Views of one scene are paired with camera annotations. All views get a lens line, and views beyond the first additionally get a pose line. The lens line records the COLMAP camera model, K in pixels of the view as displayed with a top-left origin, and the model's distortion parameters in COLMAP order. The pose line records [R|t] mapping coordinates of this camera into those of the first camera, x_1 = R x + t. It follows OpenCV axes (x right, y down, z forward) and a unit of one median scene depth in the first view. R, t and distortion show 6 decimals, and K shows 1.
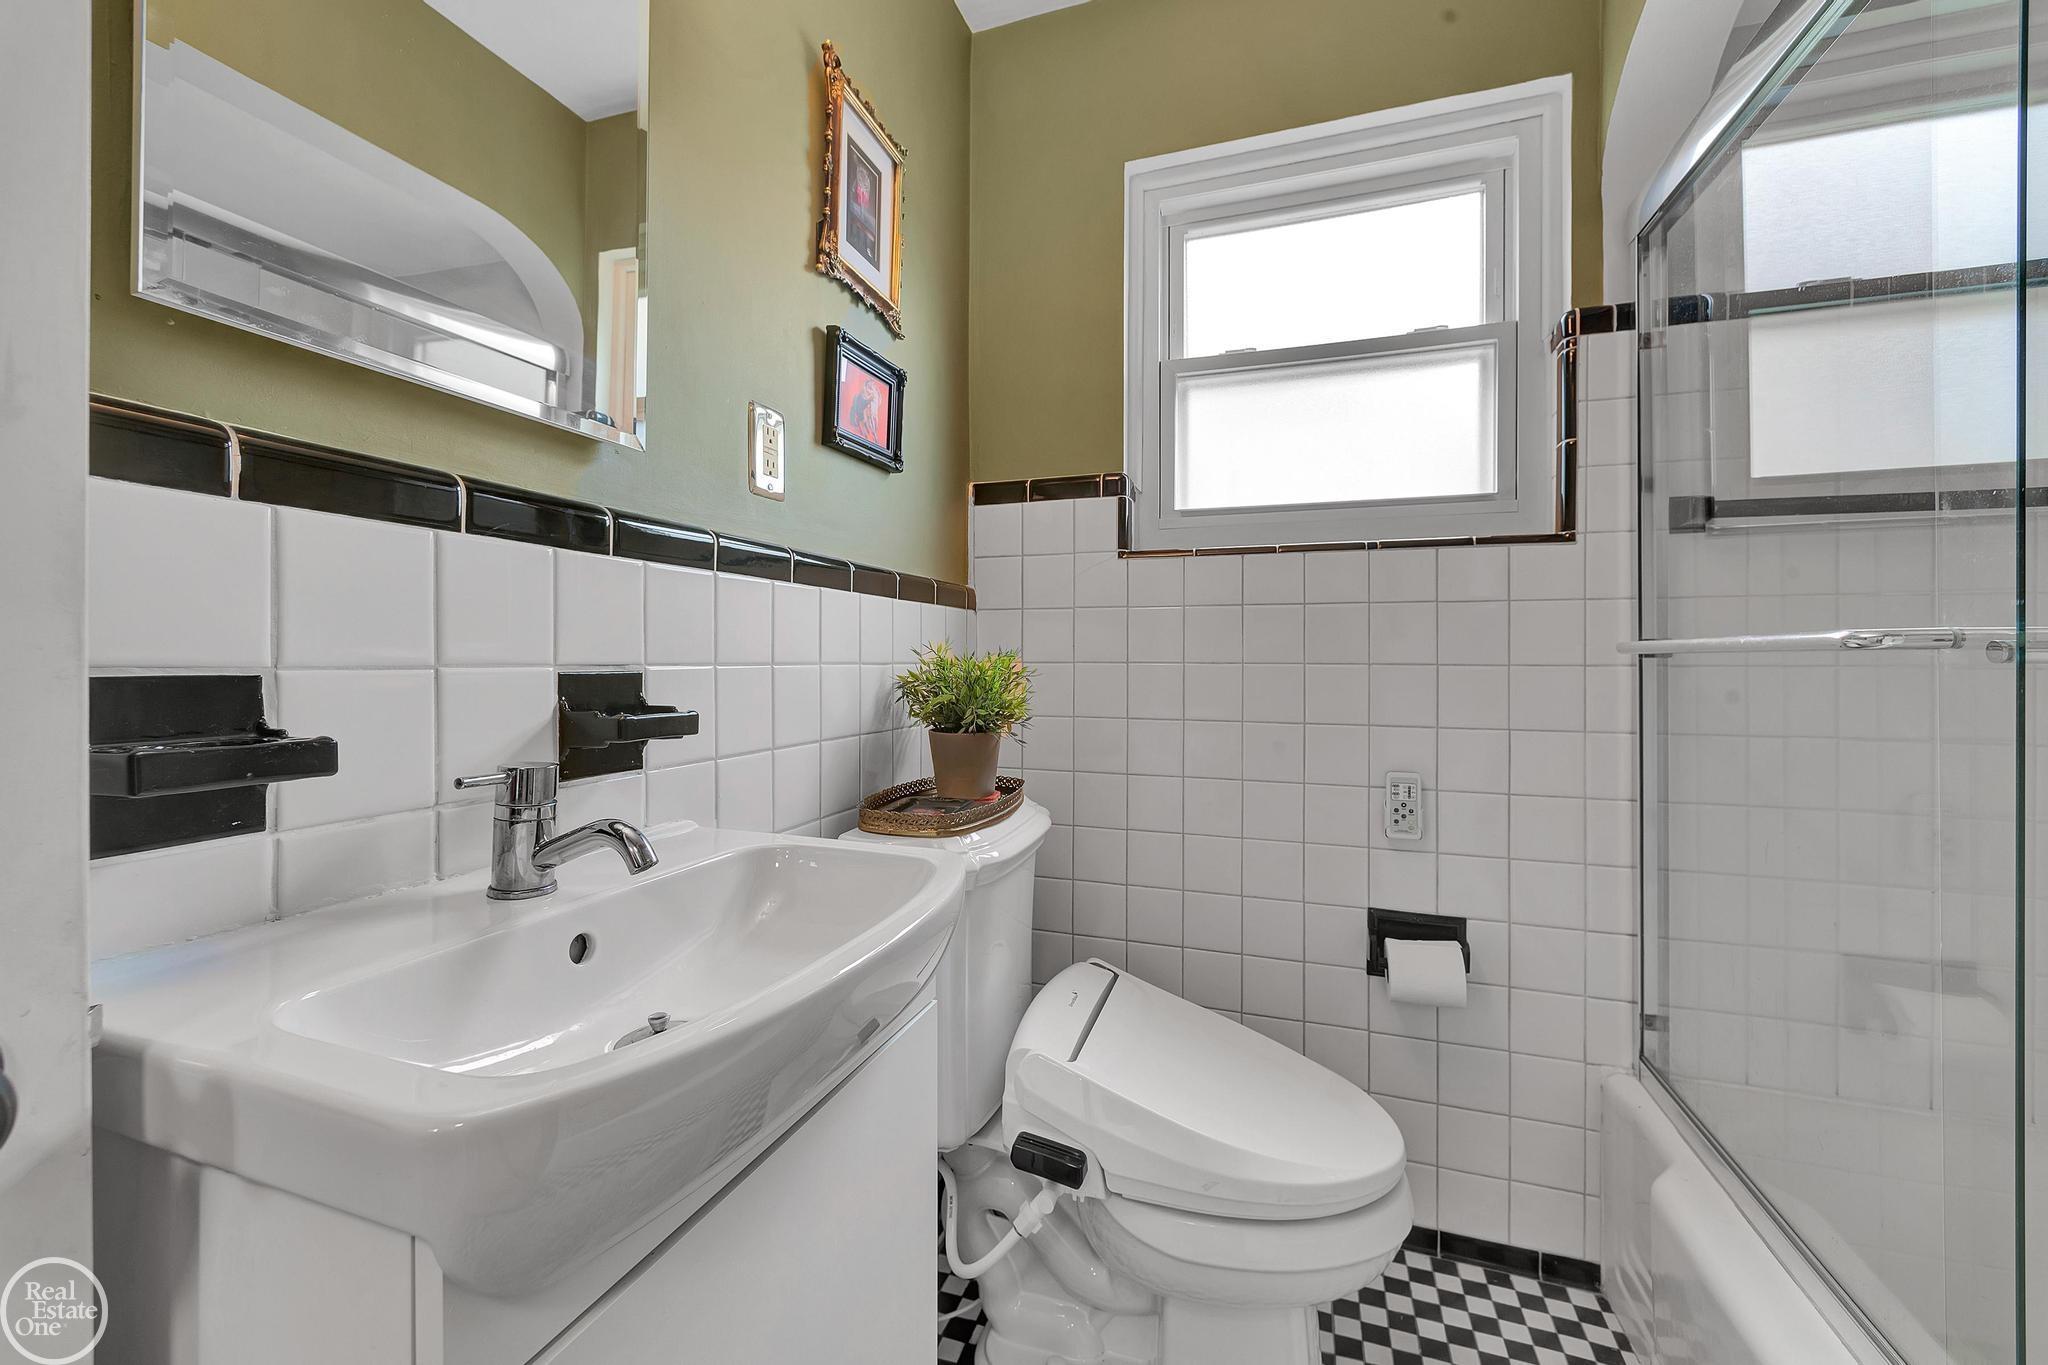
lens RADIAL K [[831.9, 0, 1017.4], [0, 831.9, 662.9], [0, 0, 1]] dist [0.000961, -0.000059]
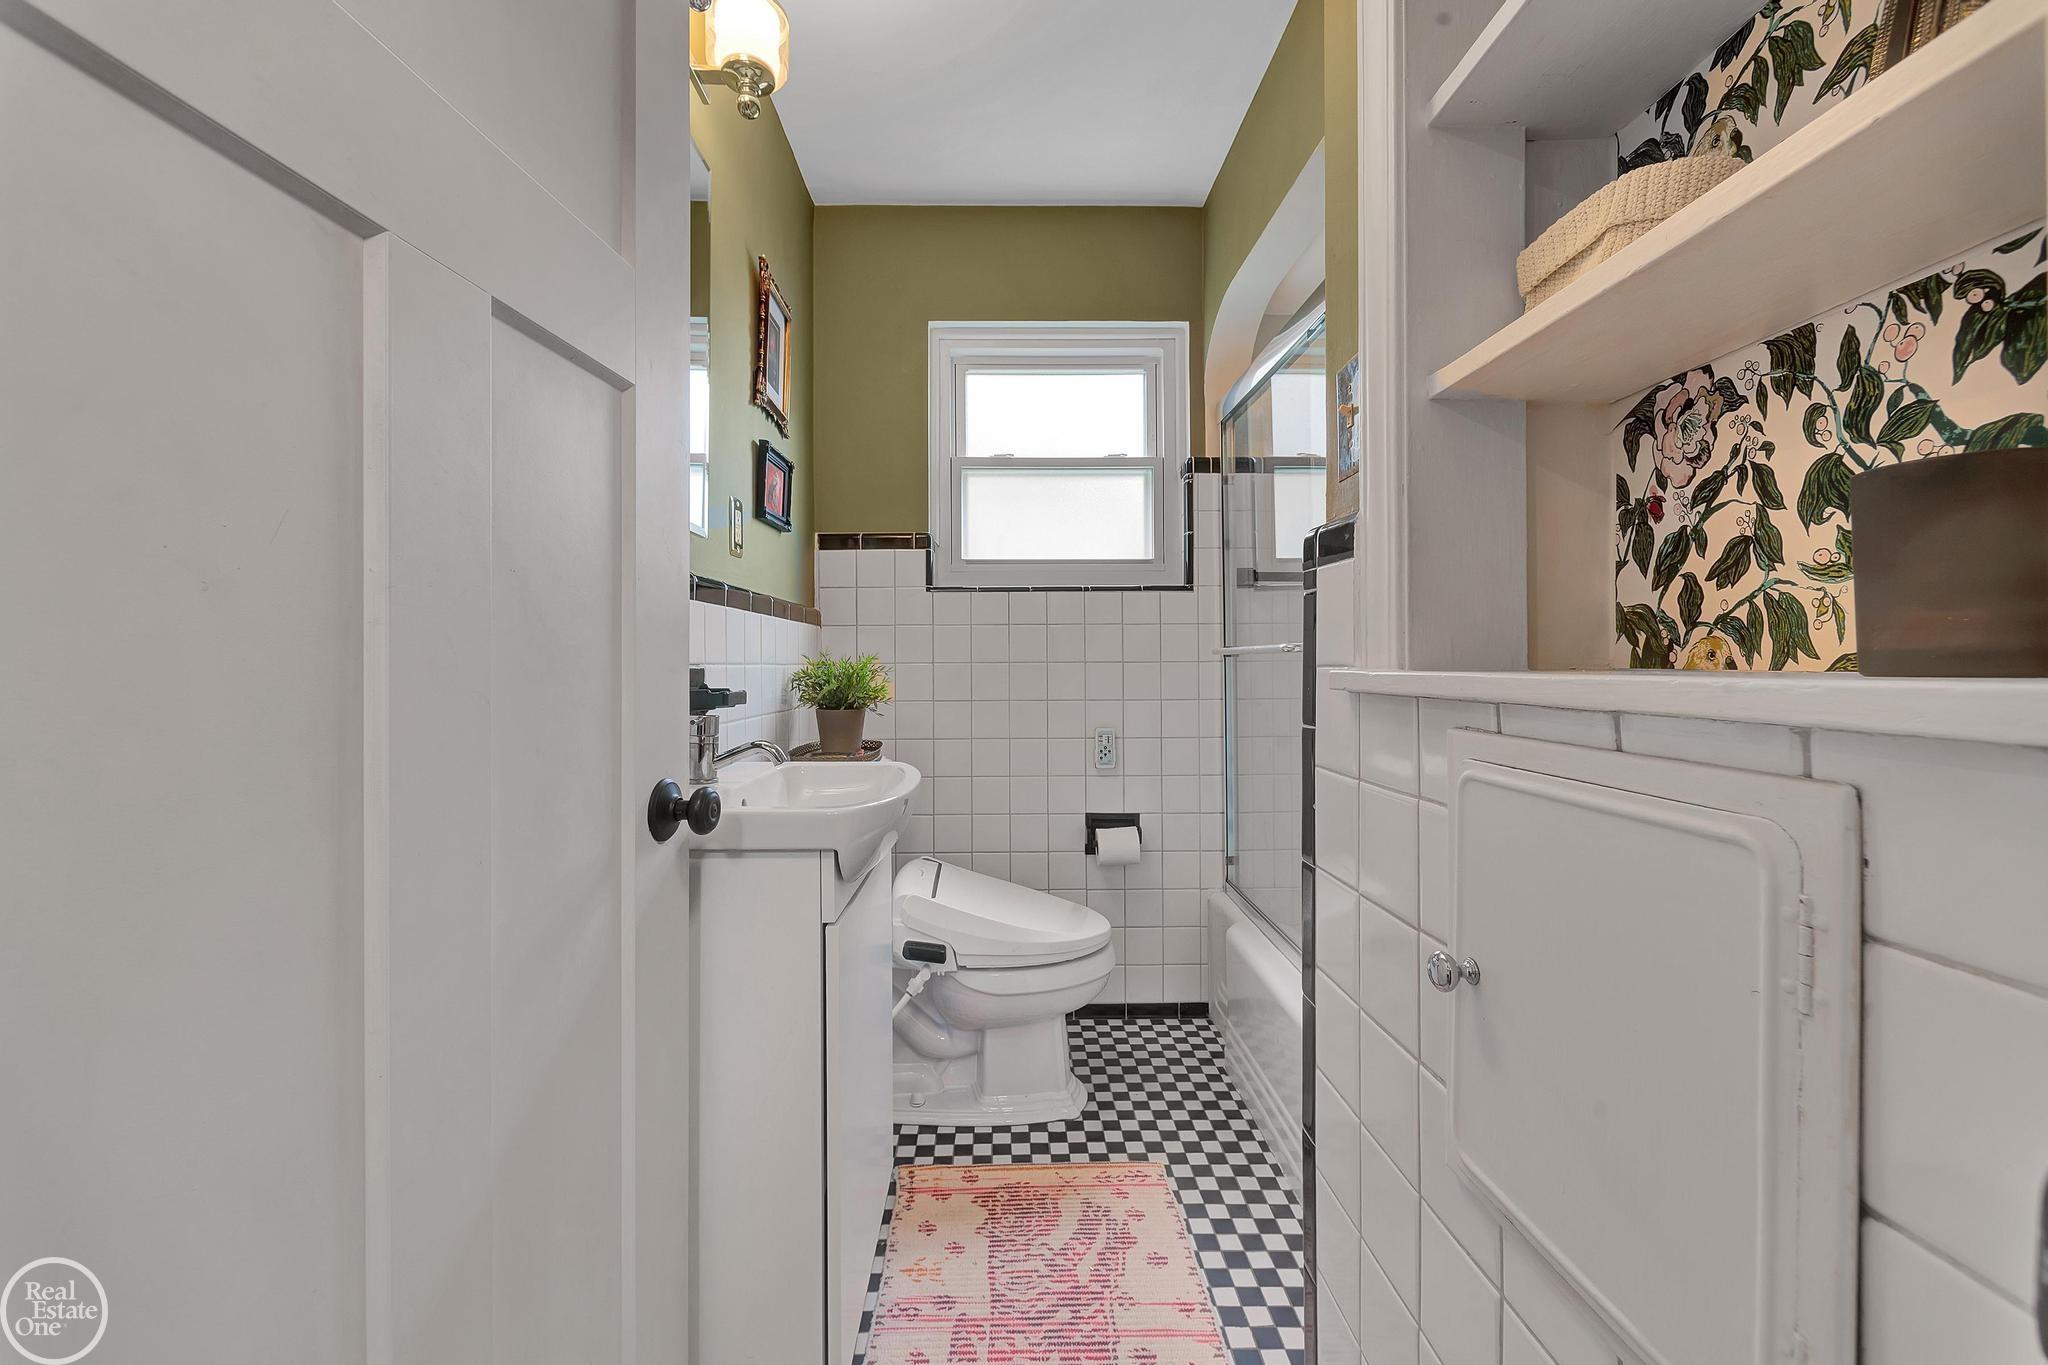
lens RADIAL K [[815.5, 0, 1024.9], [0, 815.5, 673.2], [0, 0, 1]] dist [0.000710, 0.000336]
pose [[0.936378, -0.012393, 0.350776, -0.258529], [0.009621, 0.999907, 0.009645, 0.006438], [-0.350863, -0.005657, 0.936410, -0.472446]]
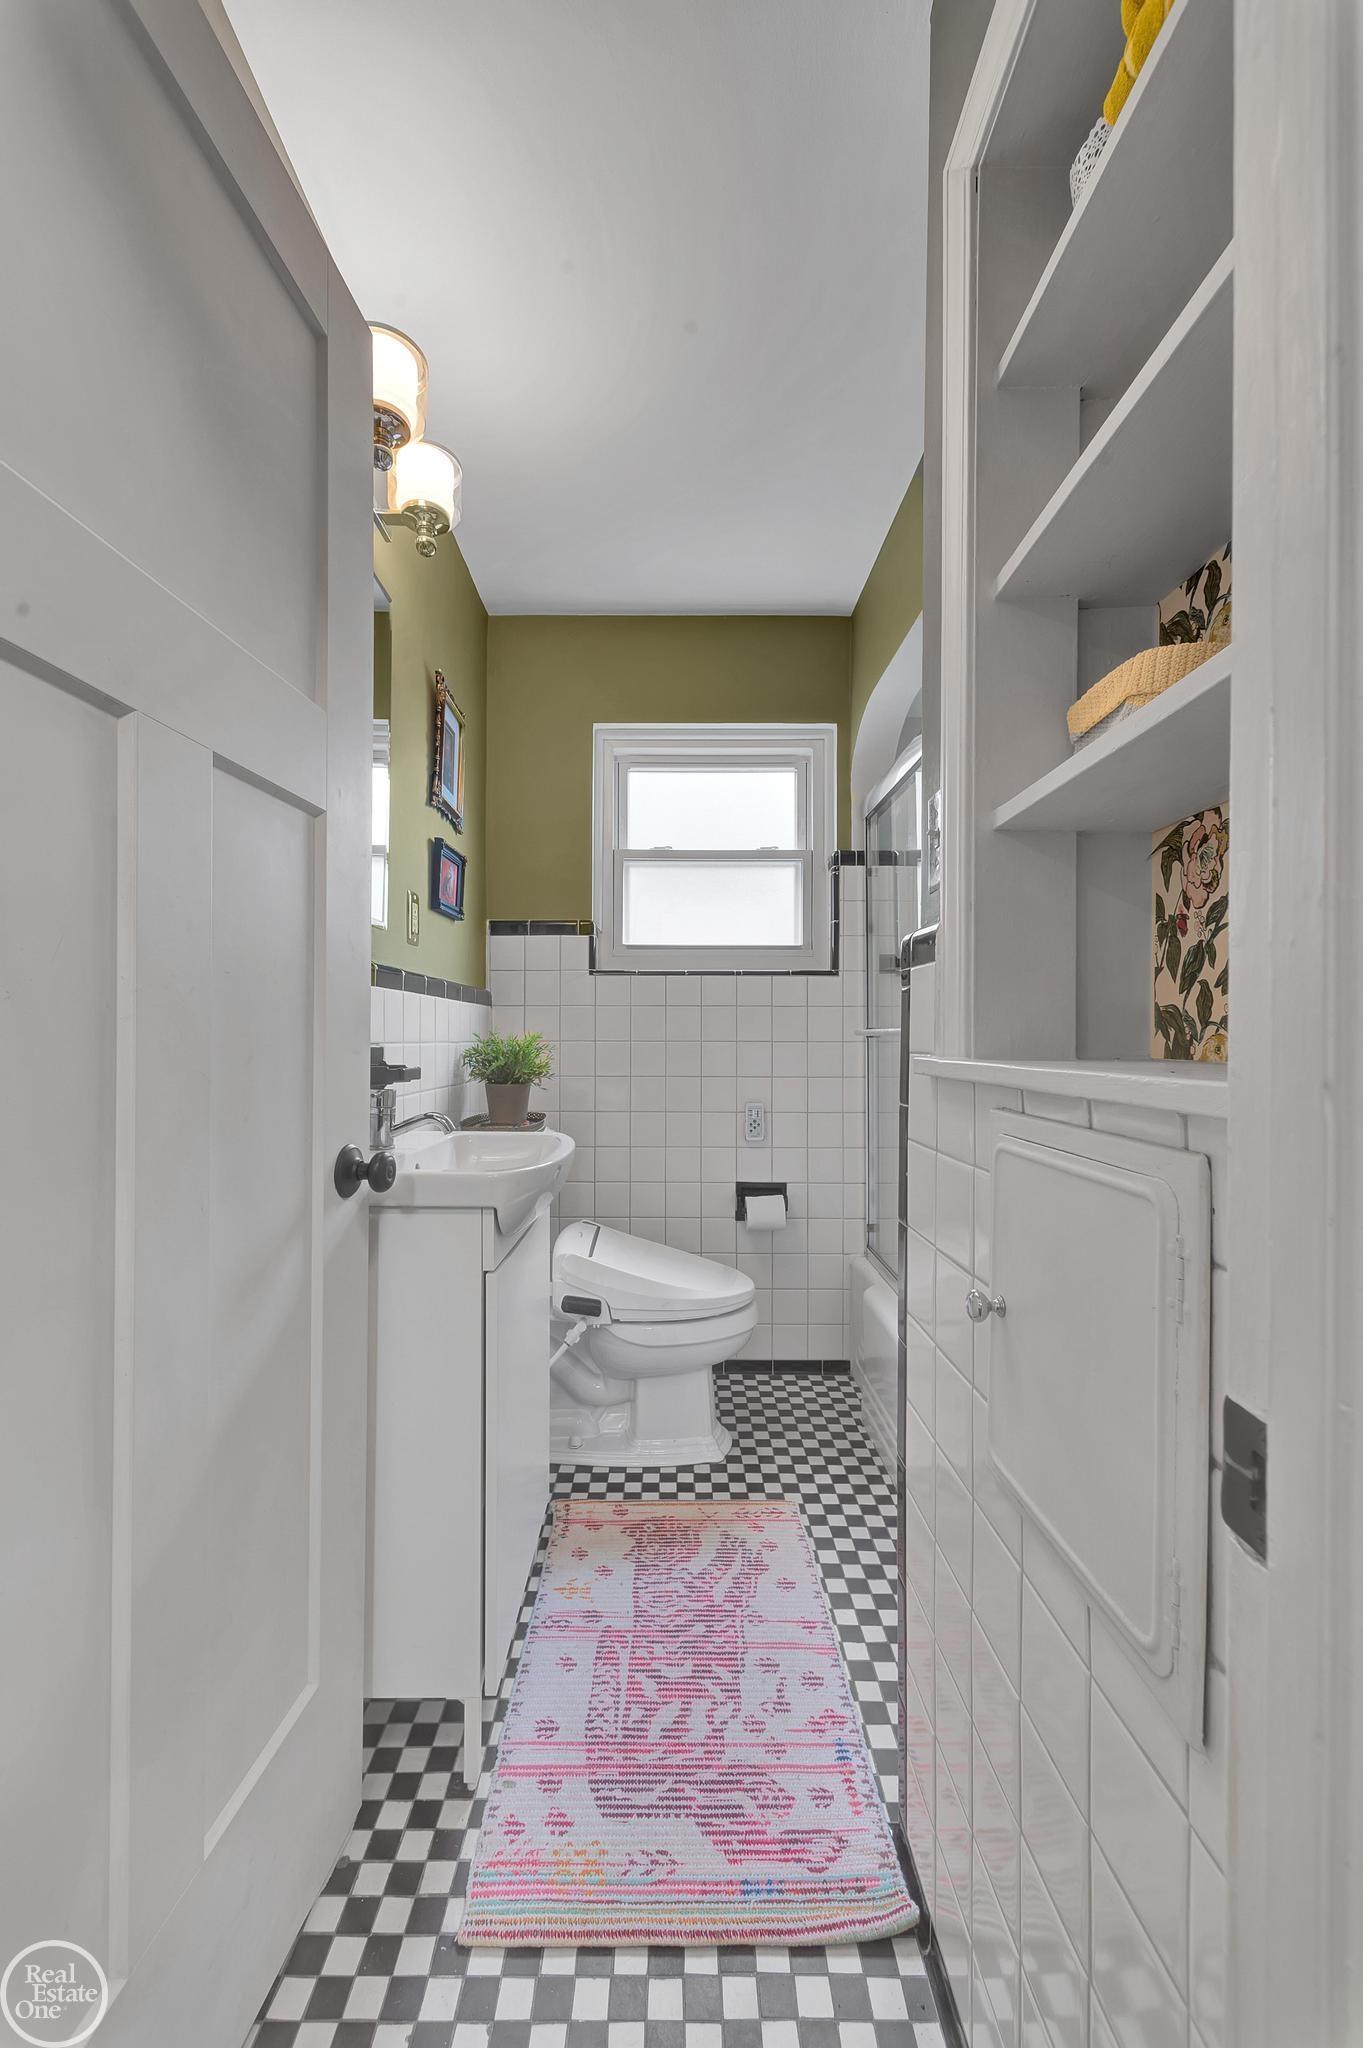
lens RADIAL K [[799.9, 0, 684.7], [0, 799.9, 1048.9], [0, 0, 1]] dist [0.004565, 0.000080]
pose [[0.941737, -0.005693, 0.336301, -0.255851], [0.001777, 0.999927, 0.011952, -0.003516], [-0.336344, -0.010658, 0.941679, -0.569420]]
